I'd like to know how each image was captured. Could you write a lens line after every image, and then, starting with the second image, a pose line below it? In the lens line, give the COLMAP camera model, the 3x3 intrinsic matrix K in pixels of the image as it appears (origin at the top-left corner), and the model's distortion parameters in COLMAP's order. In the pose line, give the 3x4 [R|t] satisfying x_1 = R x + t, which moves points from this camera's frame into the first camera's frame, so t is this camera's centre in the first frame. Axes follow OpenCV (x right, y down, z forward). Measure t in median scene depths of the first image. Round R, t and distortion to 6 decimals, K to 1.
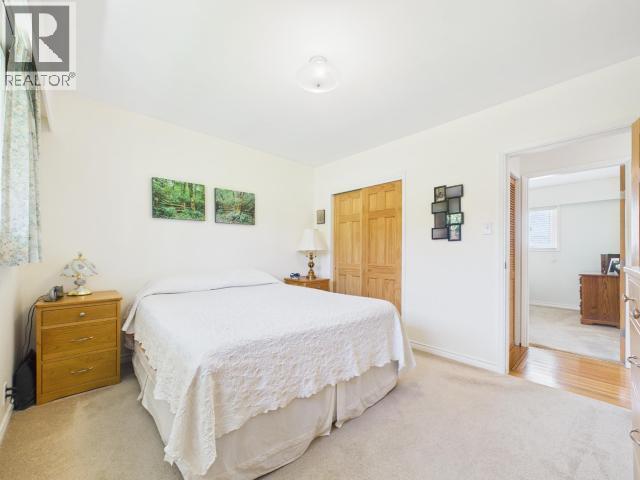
lens RADIAL K [[258.7, 0, 317.7], [0, 258.7, 254.4], [0, 0, 1]] dist [0.000199, 0.000082]
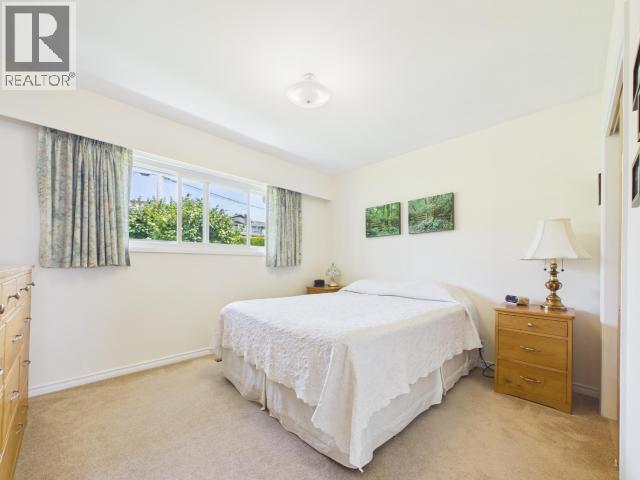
lens RADIAL K [[258.7, 0, 317.7], [0, 258.7, 254.4], [0, 0, 1]] dist [0.000199, 0.000082]
pose [[0.027784, -0.037504, -0.998910, 0.637982], [-0.014479, 0.999176, -0.037917, 0.003826], [0.999509, 0.015517, 0.027219, 0.605564]]
